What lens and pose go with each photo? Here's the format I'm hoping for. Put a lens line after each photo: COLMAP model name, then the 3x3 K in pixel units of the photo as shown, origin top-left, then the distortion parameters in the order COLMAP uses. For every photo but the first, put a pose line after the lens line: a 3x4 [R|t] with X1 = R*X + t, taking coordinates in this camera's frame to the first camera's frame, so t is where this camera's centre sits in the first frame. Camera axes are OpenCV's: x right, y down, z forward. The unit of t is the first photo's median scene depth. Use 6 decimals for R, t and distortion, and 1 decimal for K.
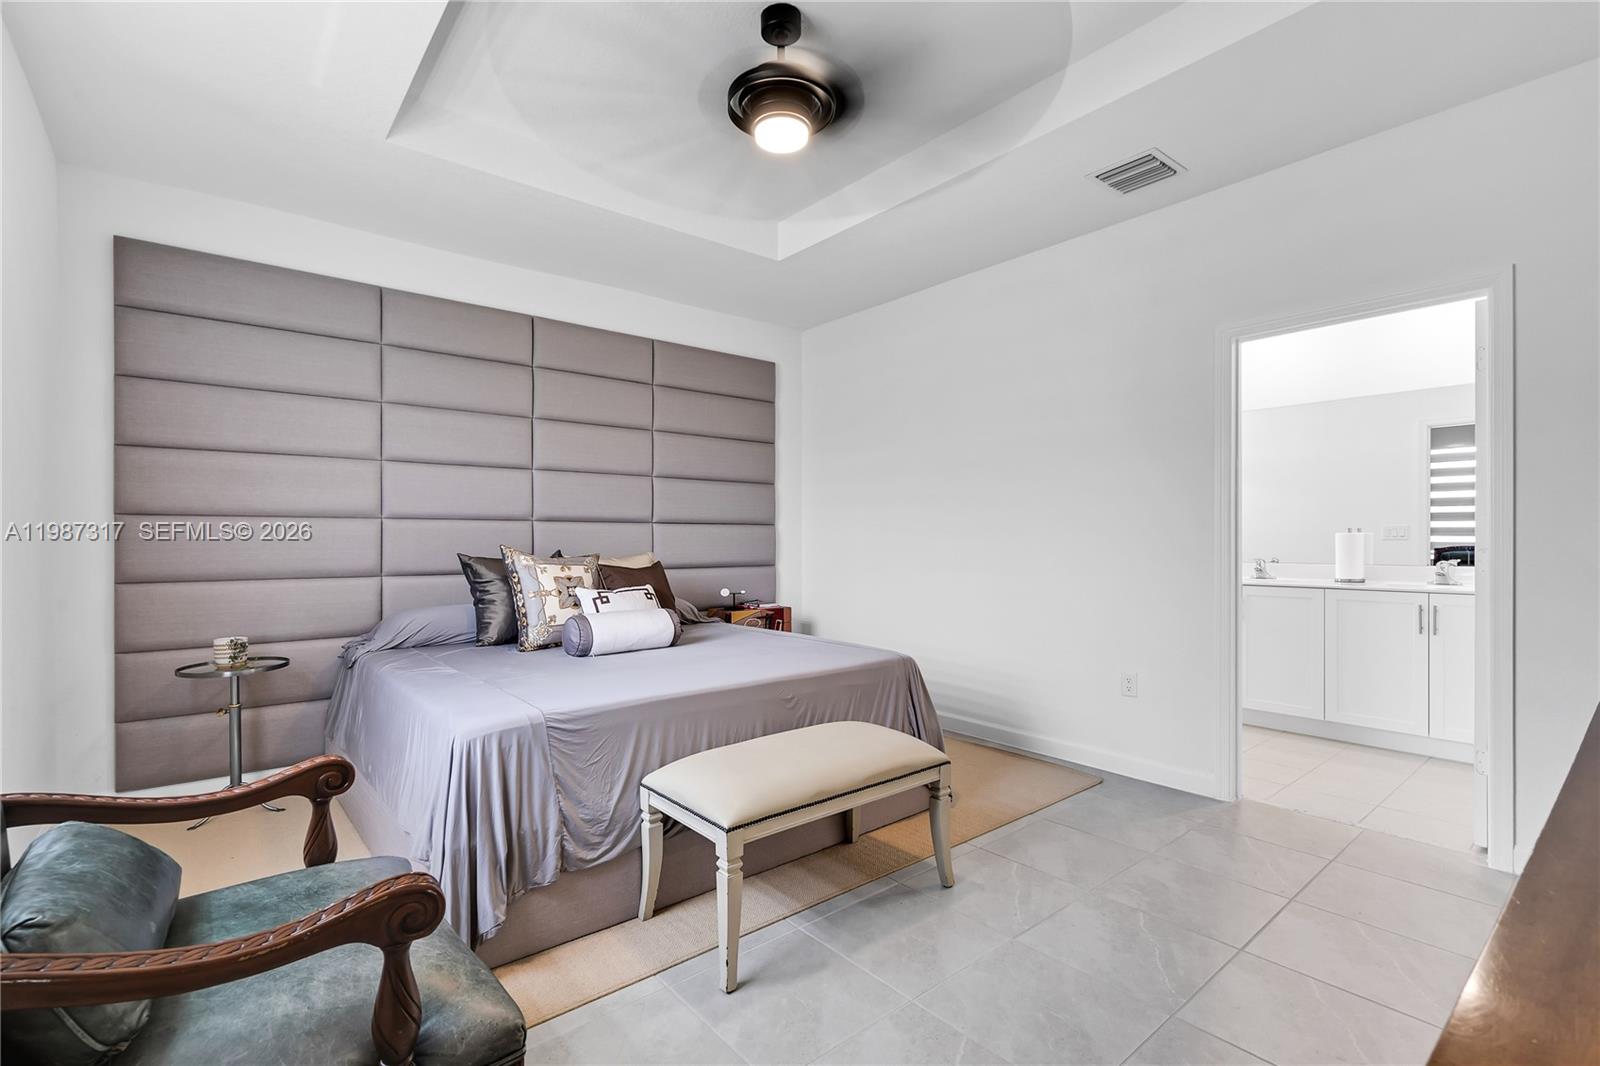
lens RADIAL K [[733.5, 0, 802.1], [0, 733.5, 534.5], [0, 0, 1]] dist [-0.000855, 0.001089]
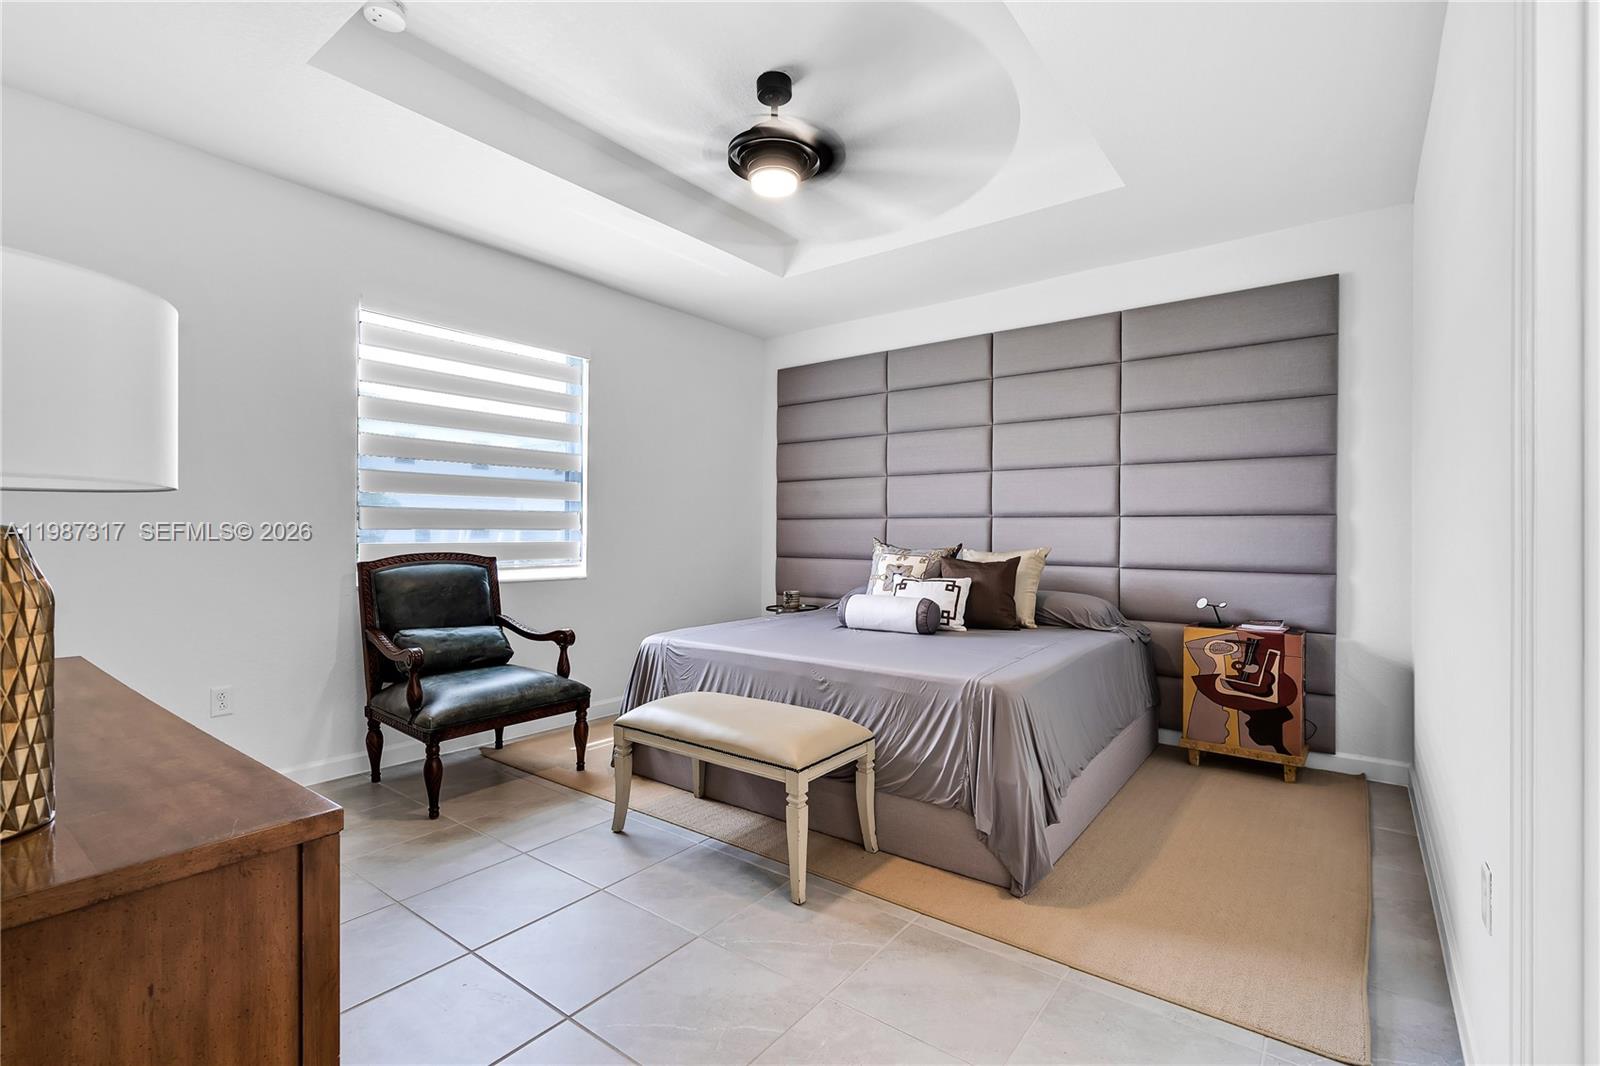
lens RADIAL K [[733.5, 0, 793.7], [0, 733.5, 530.9], [0, 0, 1]] dist [-0.000855, 0.001089]
pose [[0.214377, -0.001230, -0.976750, 0.742598], [-0.001596, 0.999997, -0.001609, 0.004593], [0.976750, 0.001904, 0.214374, 0.529779]]
